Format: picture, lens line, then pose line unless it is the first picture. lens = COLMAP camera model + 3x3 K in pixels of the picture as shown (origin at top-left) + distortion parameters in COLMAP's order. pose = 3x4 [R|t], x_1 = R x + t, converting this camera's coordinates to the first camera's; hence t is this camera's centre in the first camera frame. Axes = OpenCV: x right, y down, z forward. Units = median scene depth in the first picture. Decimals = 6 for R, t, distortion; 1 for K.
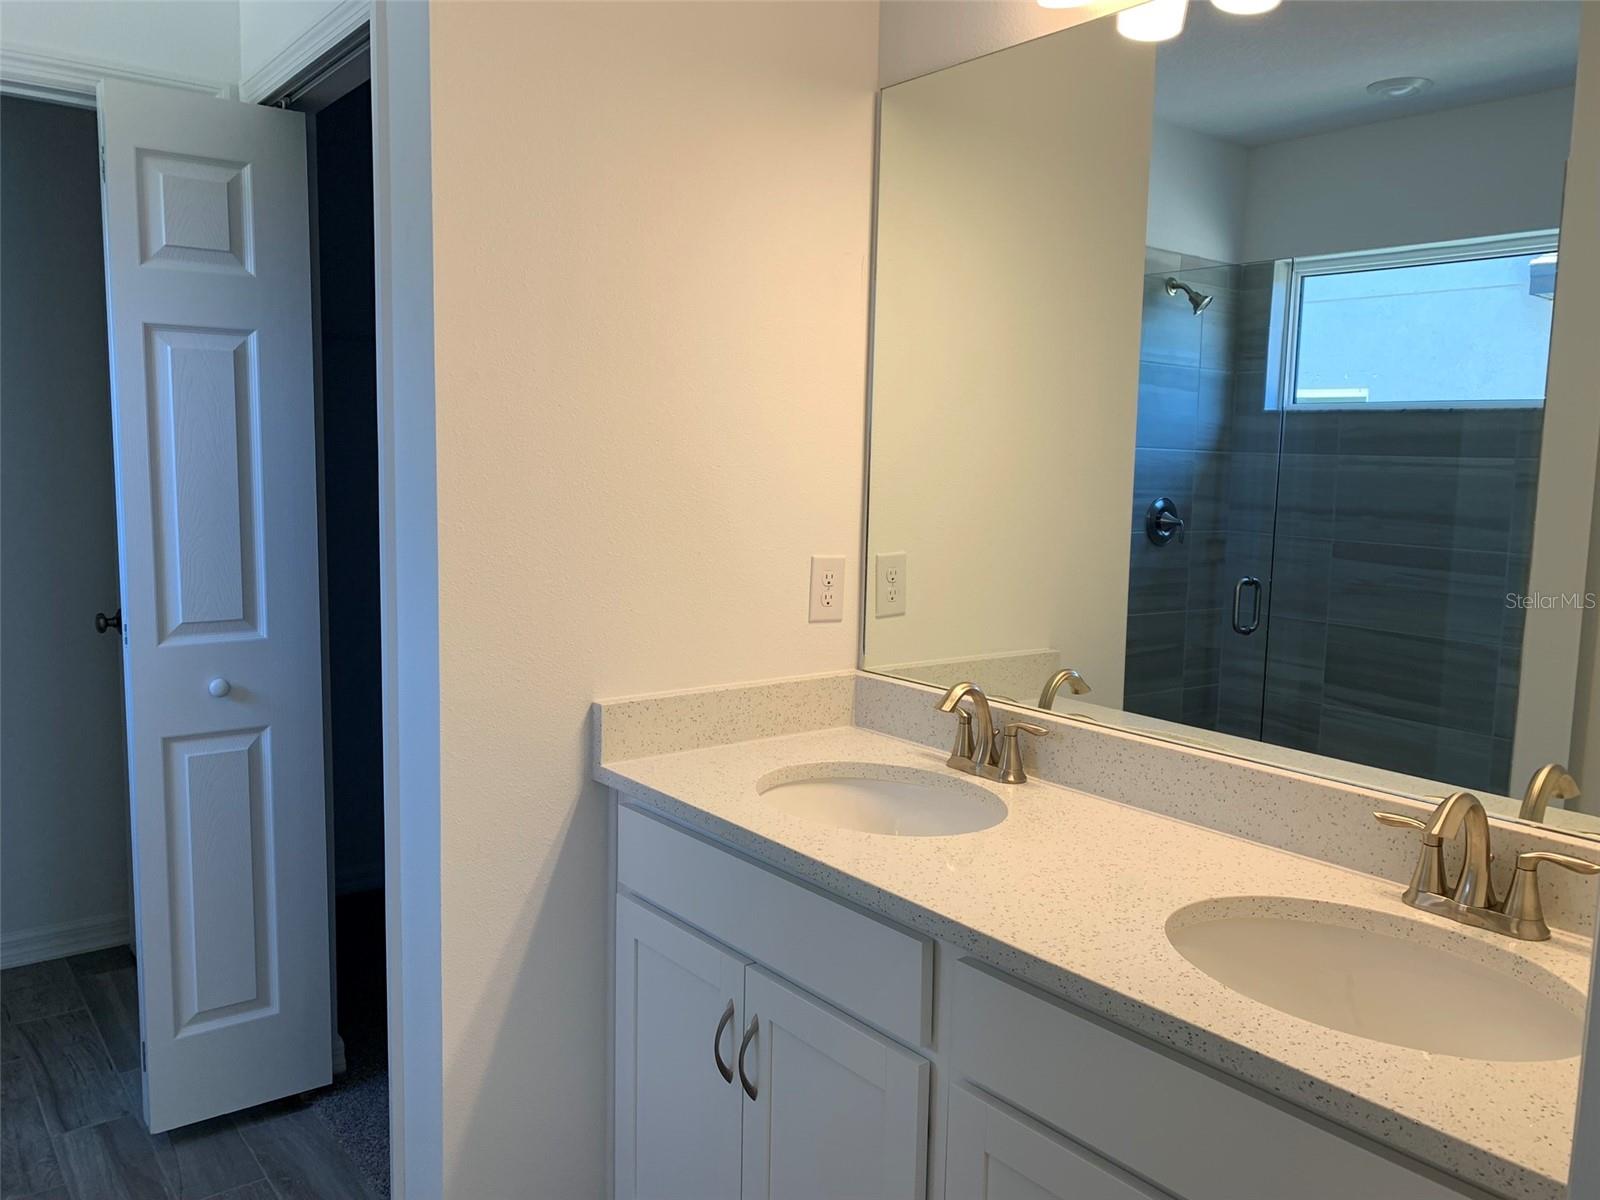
lens RADIAL K [[1231.2, 0, 801.9], [0, 1231.2, 594.4], [0, 0, 1]] dist [0.055325, -0.049717]
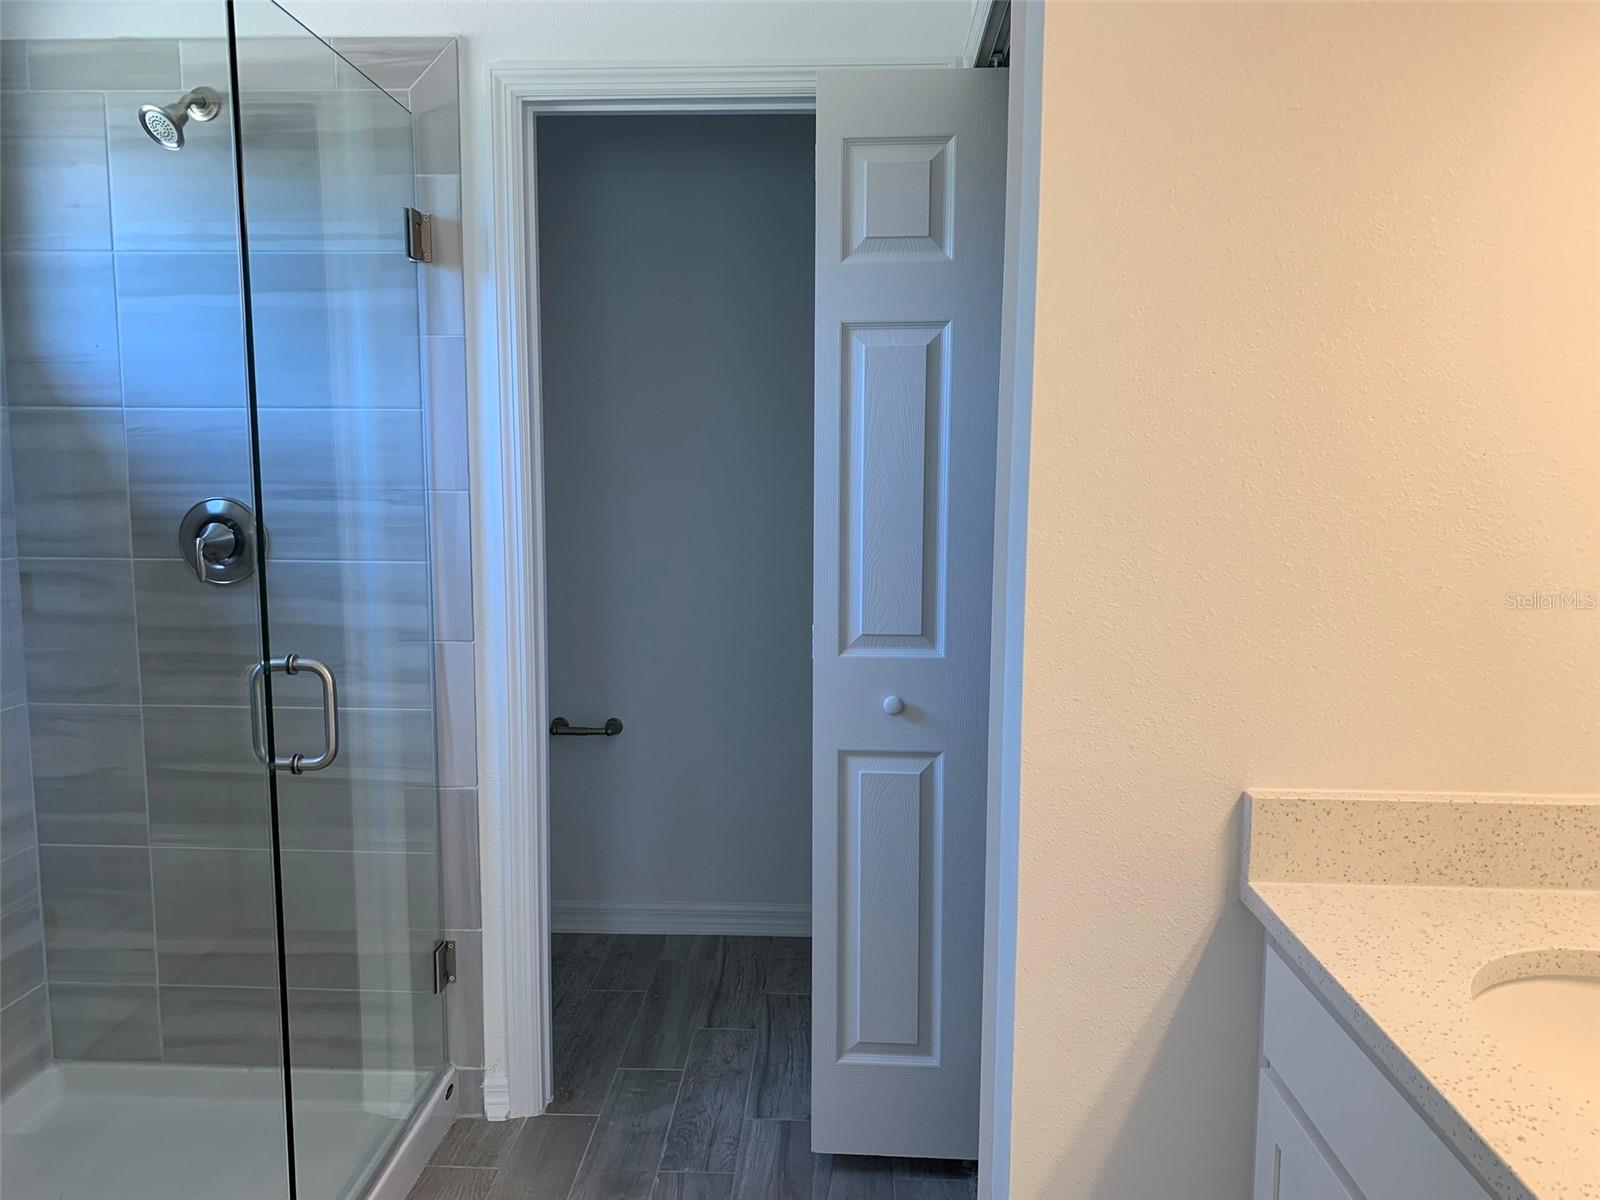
lens RADIAL K [[1231.2, 0, 804.0], [0, 1231.2, 605.6], [0, 0, 1]] dist [0.055325, -0.049717]
pose [[0.755398, 0.061300, -0.652392, 0.085382], [-0.063412, 0.997780, 0.020330, -0.015266], [0.652190, 0.026012, 0.757609, 0.251495]]
